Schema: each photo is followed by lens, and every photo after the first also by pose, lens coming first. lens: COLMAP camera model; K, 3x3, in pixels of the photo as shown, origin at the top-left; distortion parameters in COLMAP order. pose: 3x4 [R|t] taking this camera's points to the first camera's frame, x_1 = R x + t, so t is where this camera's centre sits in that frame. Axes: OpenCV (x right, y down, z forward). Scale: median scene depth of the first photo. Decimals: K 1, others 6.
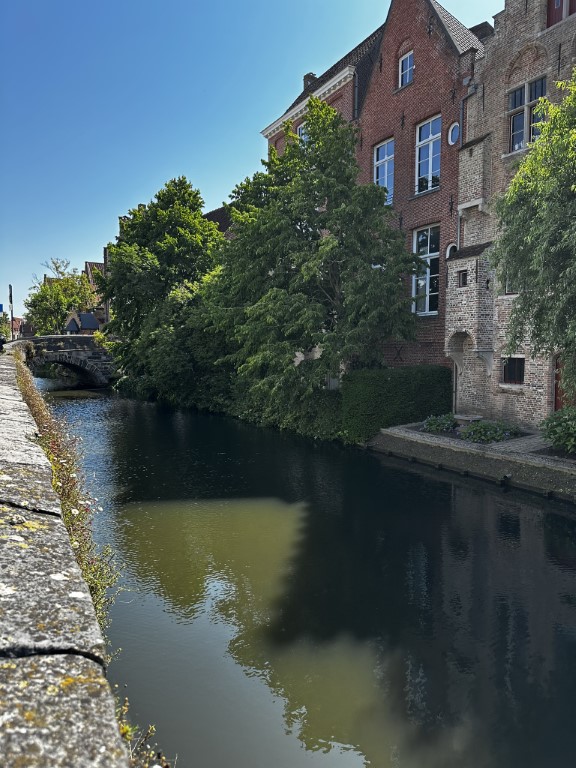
lens RADIAL K [[532.3, 0, 288.7], [0, 532.3, 382.9], [0, 0, 1]] dist [0.065871, -0.075699]
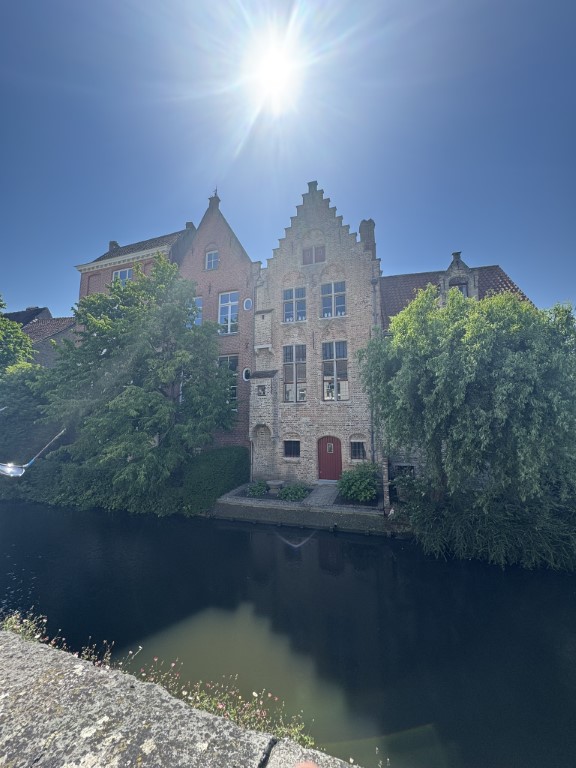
lens RADIAL K [[305.0, 0, 288.5], [0, 305.0, 382.8], [0, 0, 1]] dist [-0.007285, 0.000039]
pose [[0.749296, 0.090292, 0.656050, -0.194862], [0.047173, 0.980868, -0.188874, -0.041176], [-0.660552, 0.172471, 0.730701, 0.272762]]
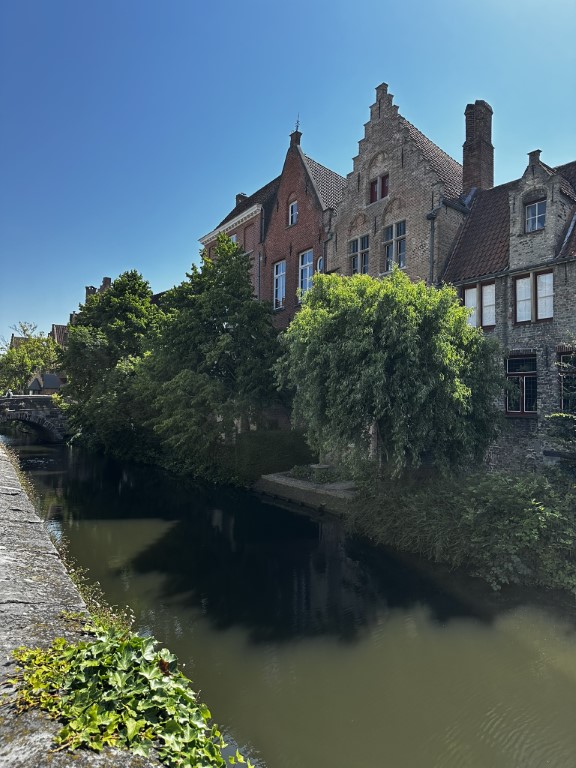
lens RADIAL K [[532.3, 0, 285.5], [0, 532.3, 380.7], [0, 0, 1]] dist [0.065871, -0.075699]
pose [[0.998469, 0.018986, 0.051953, 0.149595], [-0.012994, 0.993473, -0.113323, 0.000932], [-0.053766, 0.112474, 0.992199, -0.345021]]
